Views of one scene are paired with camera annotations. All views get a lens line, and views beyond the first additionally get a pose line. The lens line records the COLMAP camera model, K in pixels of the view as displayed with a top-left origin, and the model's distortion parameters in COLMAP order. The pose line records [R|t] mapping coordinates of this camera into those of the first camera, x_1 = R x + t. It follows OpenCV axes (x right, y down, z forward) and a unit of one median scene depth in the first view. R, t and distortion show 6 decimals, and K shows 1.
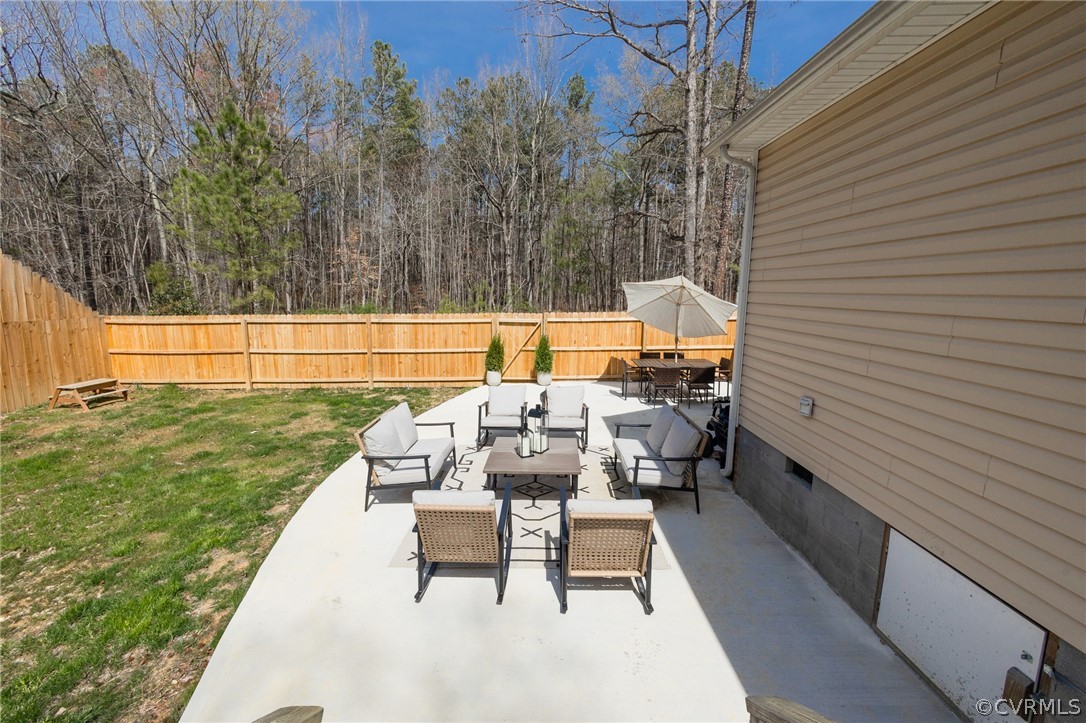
lens RADIAL K [[459.7, 0, 546.2], [0, 459.7, 358.2], [0, 0, 1]] dist [-0.006784, 0.000095]
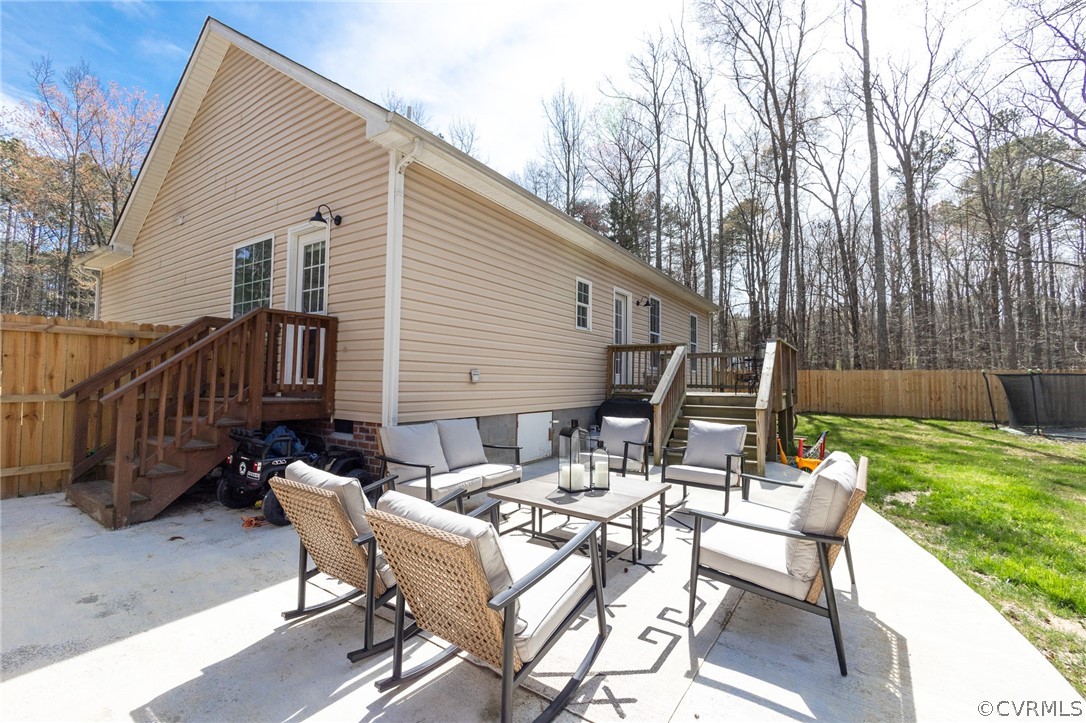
lens RADIAL K [[459.7, 0, 546.2], [0, 459.7, 358.2], [0, 0, 1]] dist [-0.006784, 0.000095]
pose [[-0.822797, 0.006615, 0.568297, -0.167615], [0.062223, 0.994970, 0.078506, -0.018582], [-0.564919, 0.099956, -0.819070, 0.715117]]
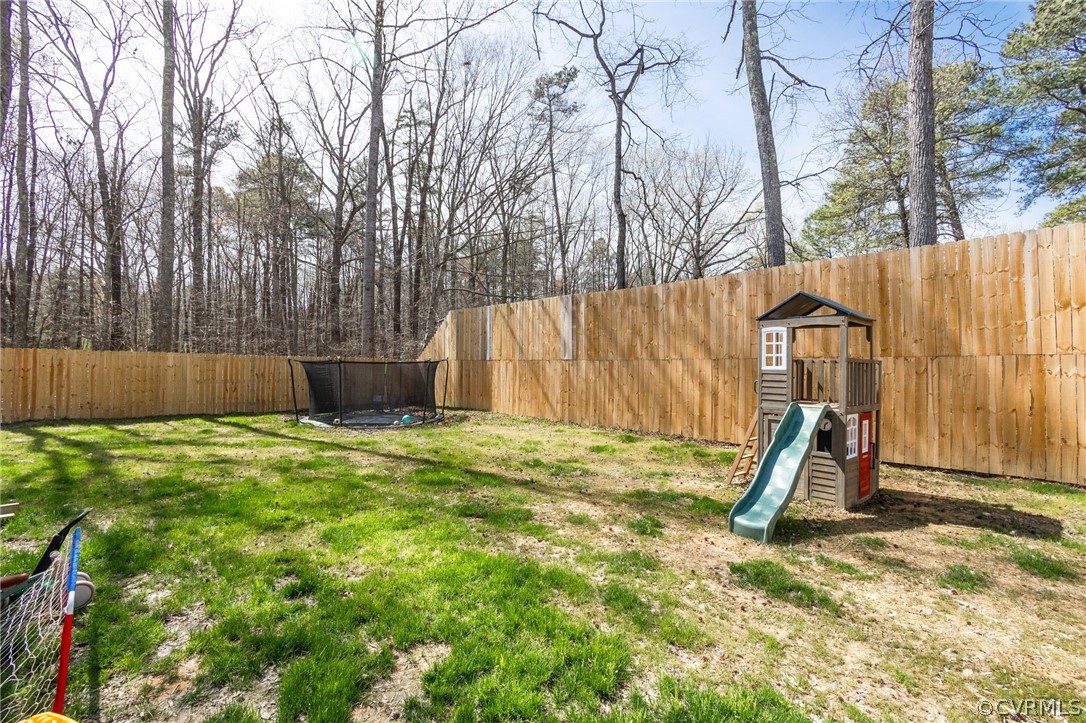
lens RADIAL K [[459.7, 0, 546.2], [0, 459.7, 358.2], [0, 0, 1]] dist [-0.006784, 0.000095]
pose [[-0.726474, -0.036138, -0.686243, -0.128804], [-0.116769, 0.990586, 0.071450, 0.042764], [0.677200, 0.132039, -0.723855, 0.218104]]
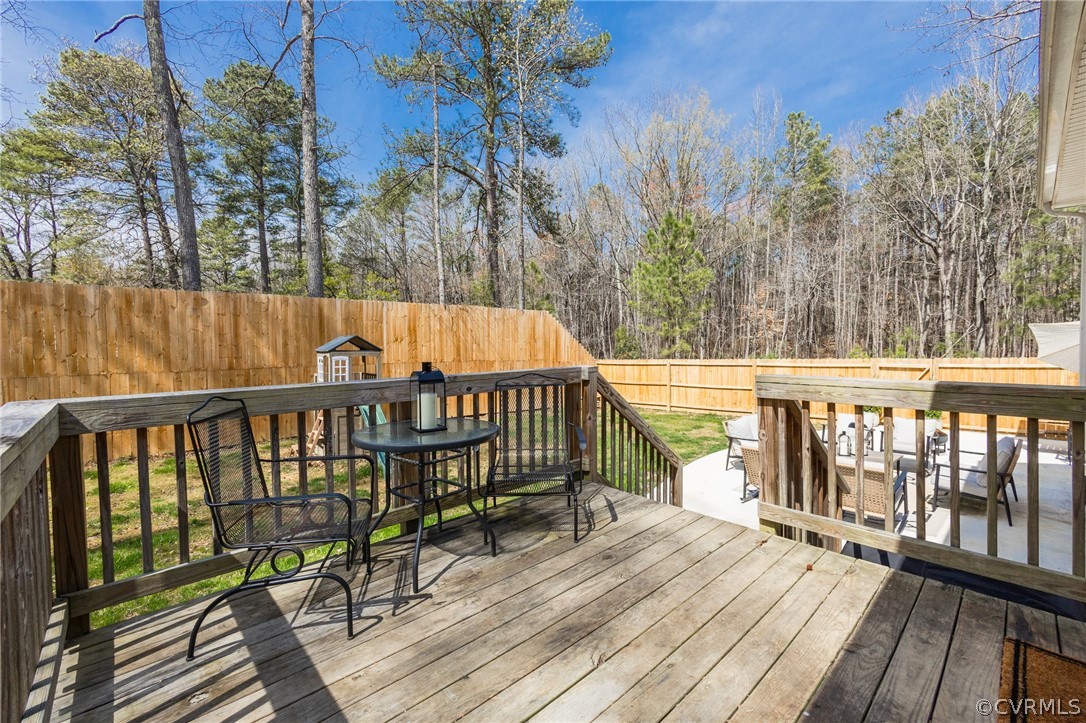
lens RADIAL K [[460.4, 0, 543.0], [0, 460.4, 361.5], [0, 0, 1]] dist [-0.017781, 0.000138]
pose [[0.663293, 0.005815, -0.748338, 0.167228], [-0.087586, 0.993701, -0.069910, 0.049179], [0.743217, 0.111915, 0.659624, -0.258651]]
